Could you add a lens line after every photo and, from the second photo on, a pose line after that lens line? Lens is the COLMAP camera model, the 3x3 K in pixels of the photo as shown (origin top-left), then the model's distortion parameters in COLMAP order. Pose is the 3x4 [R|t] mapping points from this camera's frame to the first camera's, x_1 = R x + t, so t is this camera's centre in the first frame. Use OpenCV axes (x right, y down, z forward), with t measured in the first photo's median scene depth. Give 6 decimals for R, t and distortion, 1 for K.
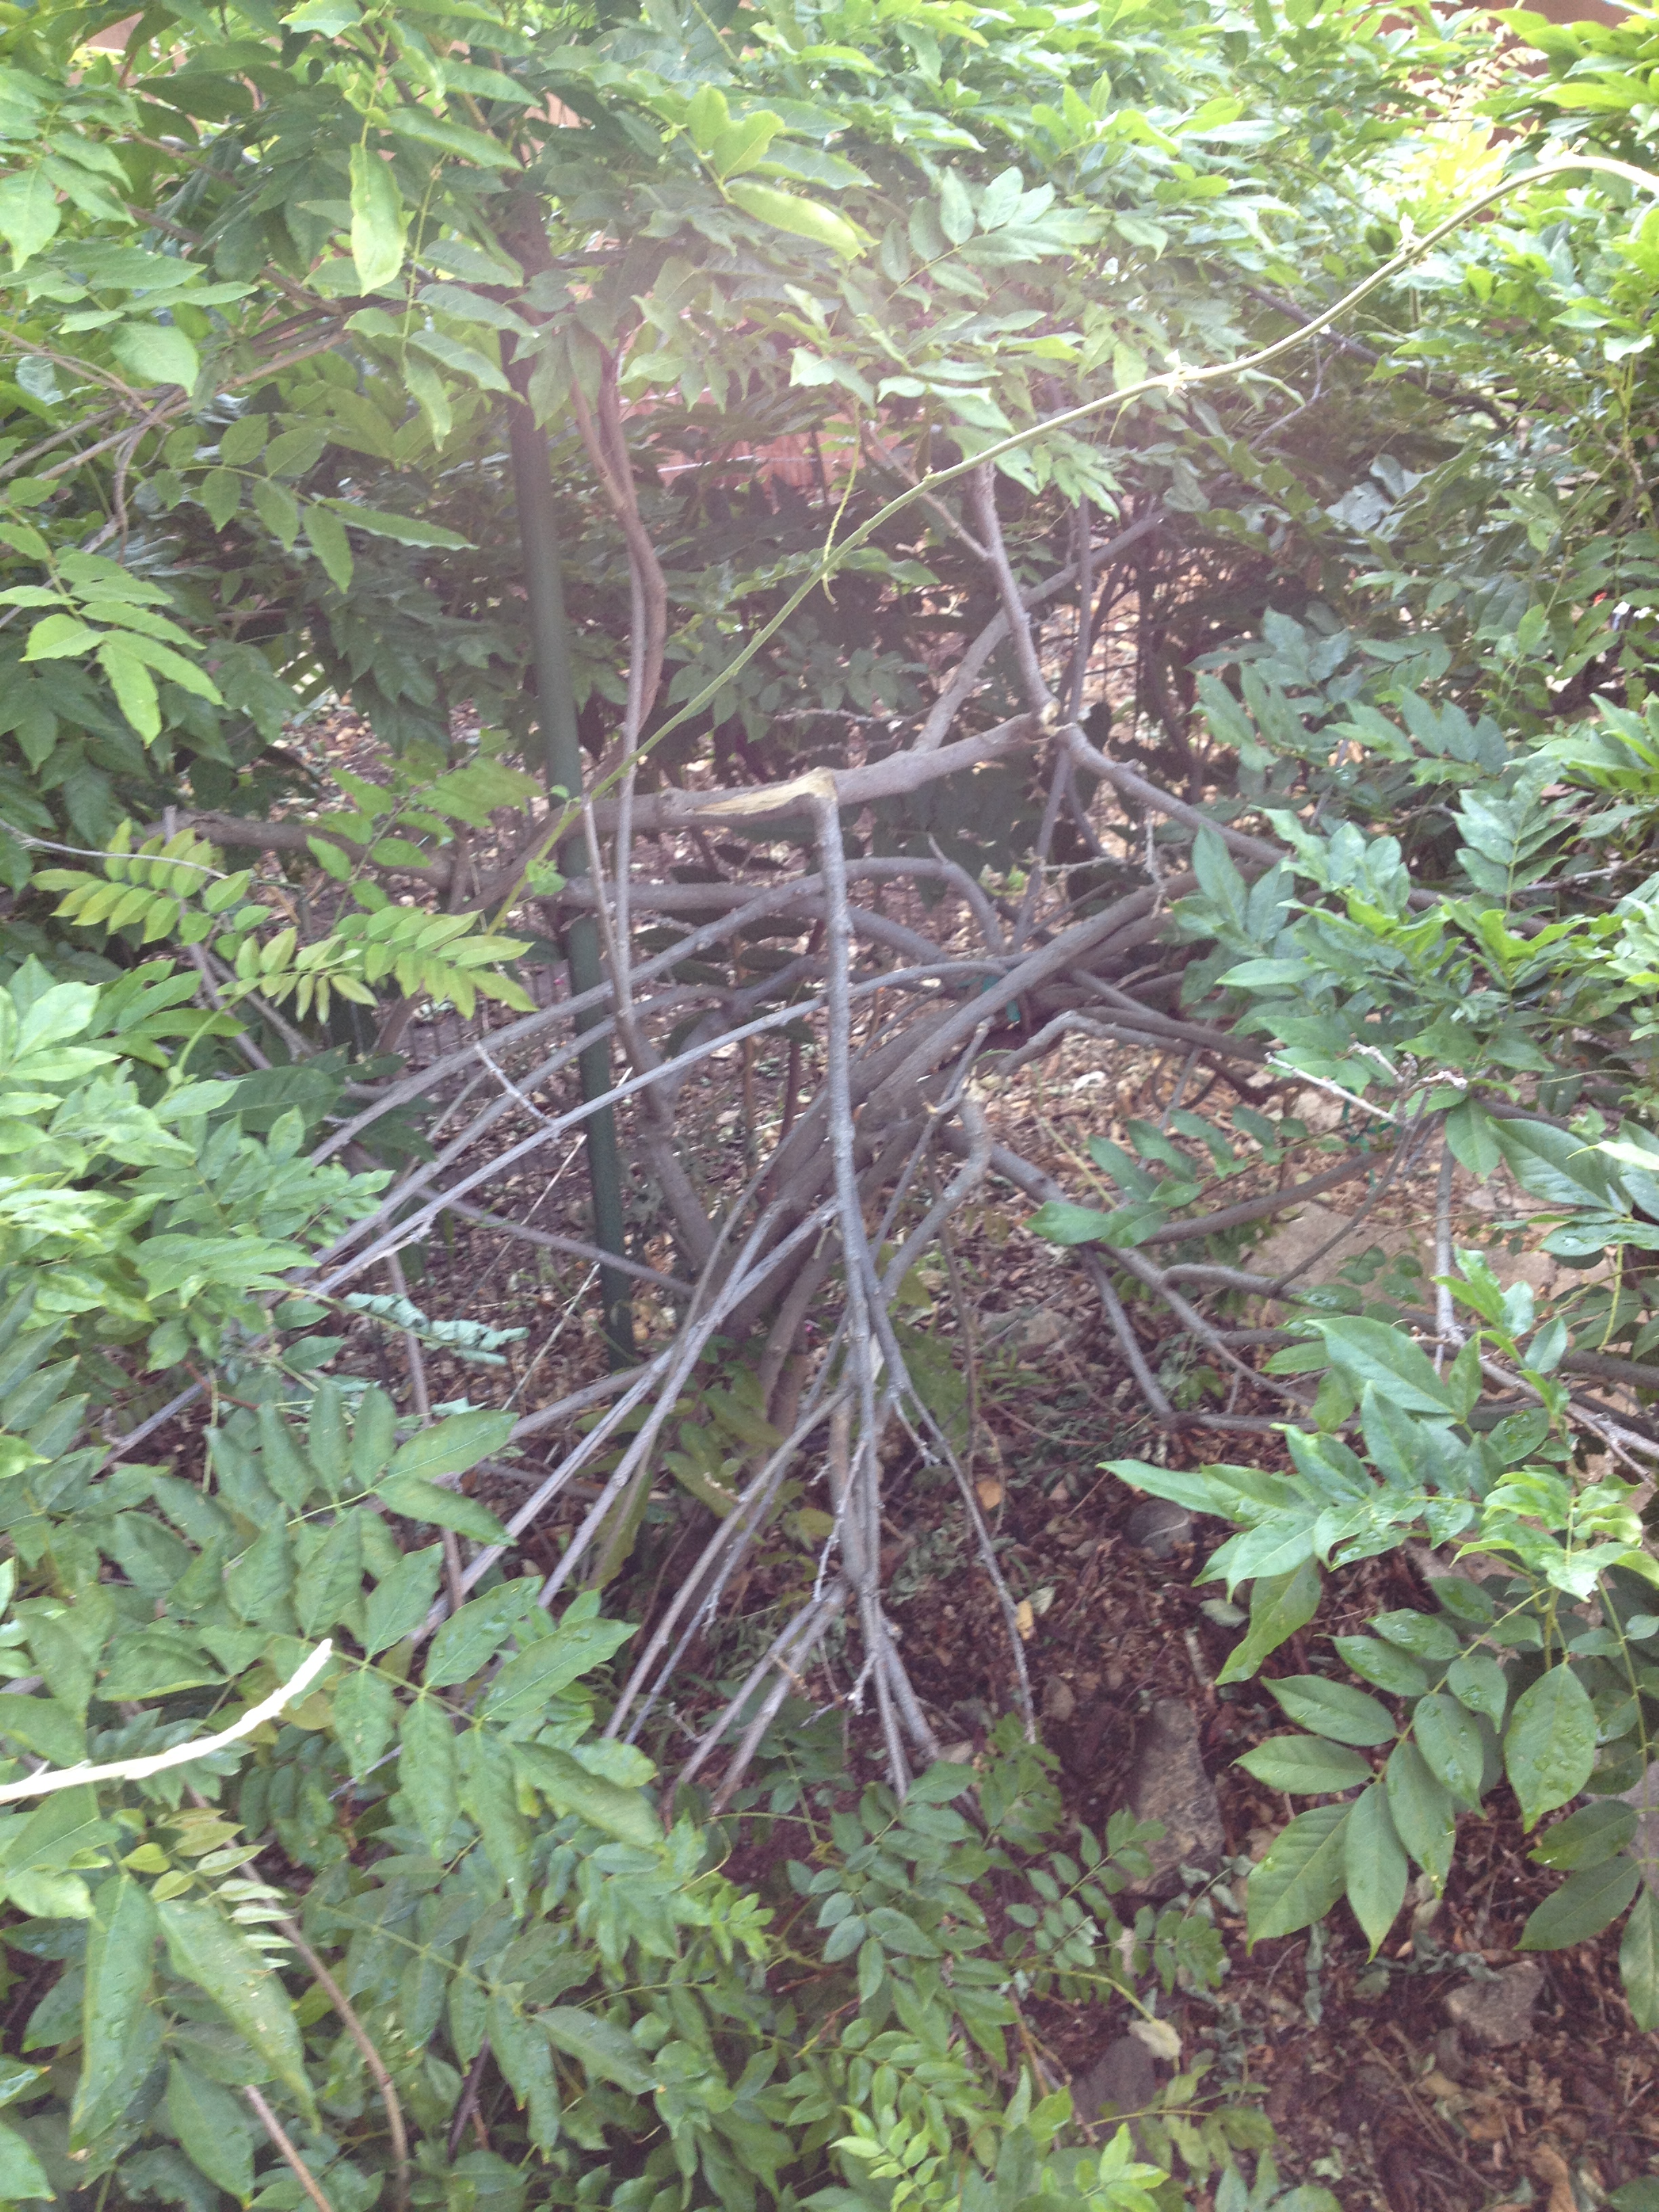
lens RADIAL K [[2257.2, 0, 829.5], [0, 2257.2, 1106.0], [0, 0, 1]] dist [0.003429, -0.002610]
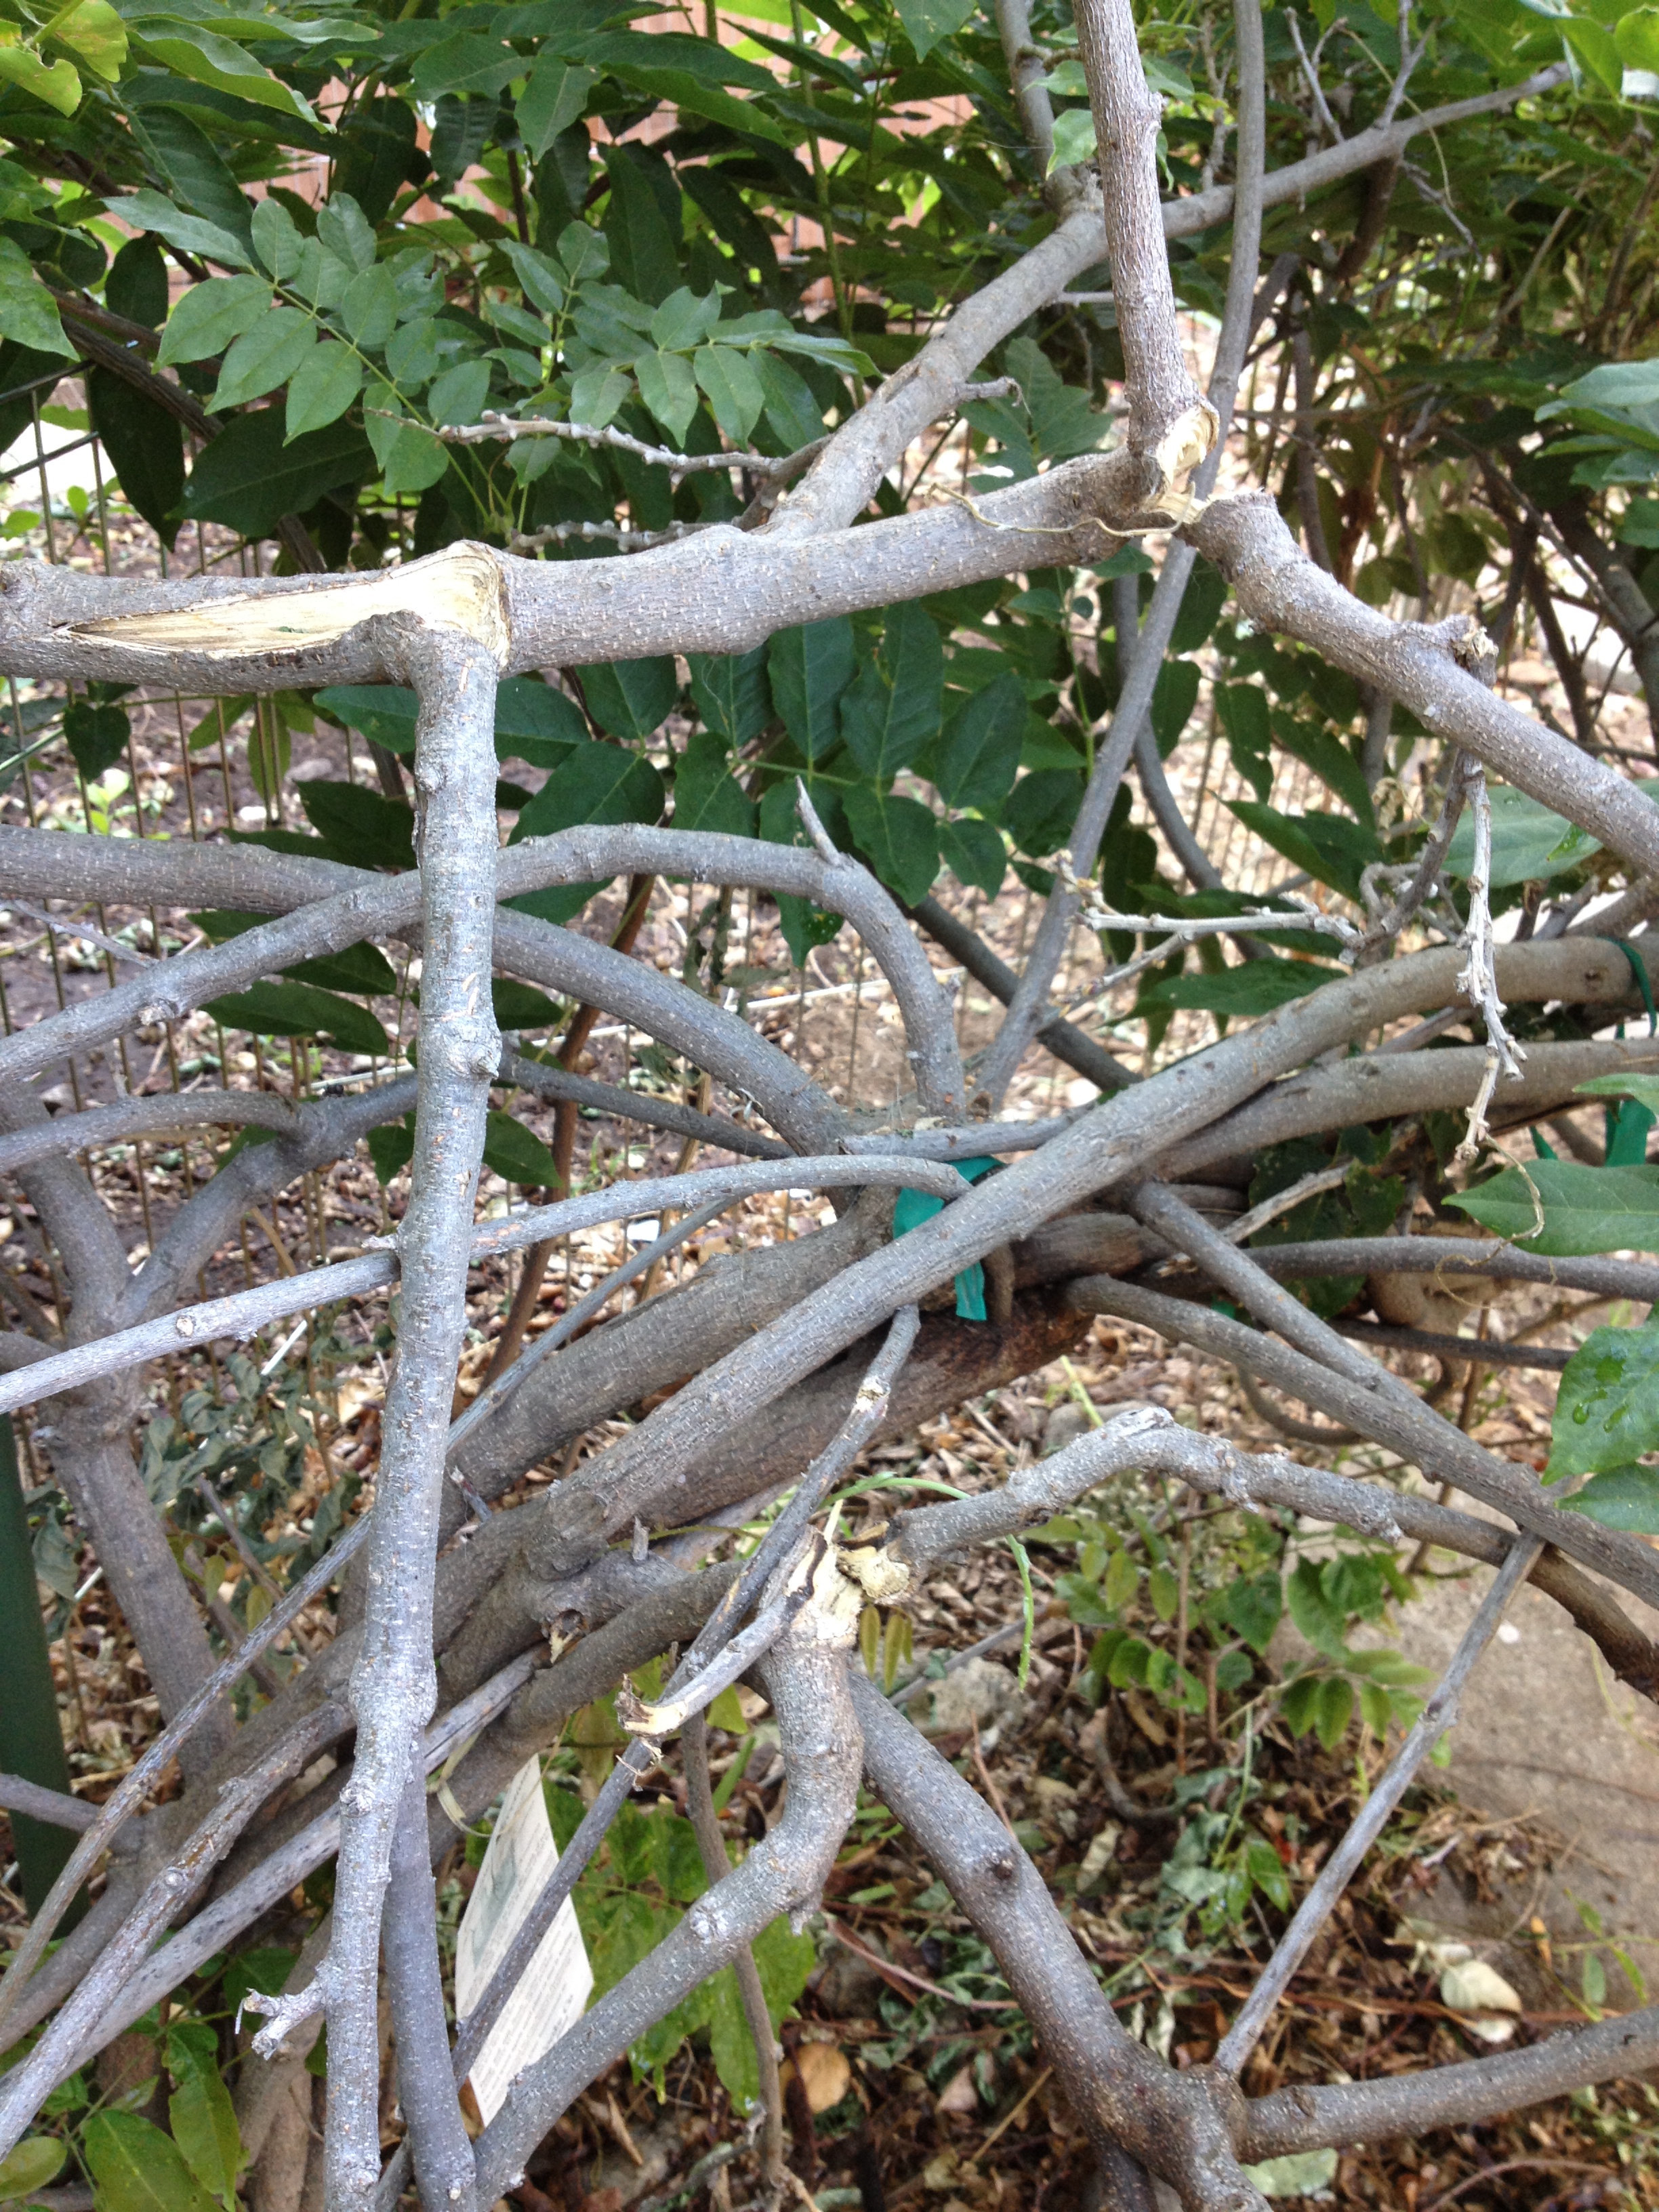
lens RADIAL K [[2257.2, 0, 829.5], [0, 2257.2, 1106.0], [0, 0, 1]] dist [0.003429, -0.002610]
pose [[0.993941, 0.107175, 0.024408, 0.045177], [-0.107834, 0.993788, 0.027524, -0.077153], [-0.021306, -0.029989, 0.999323, 0.619085]]
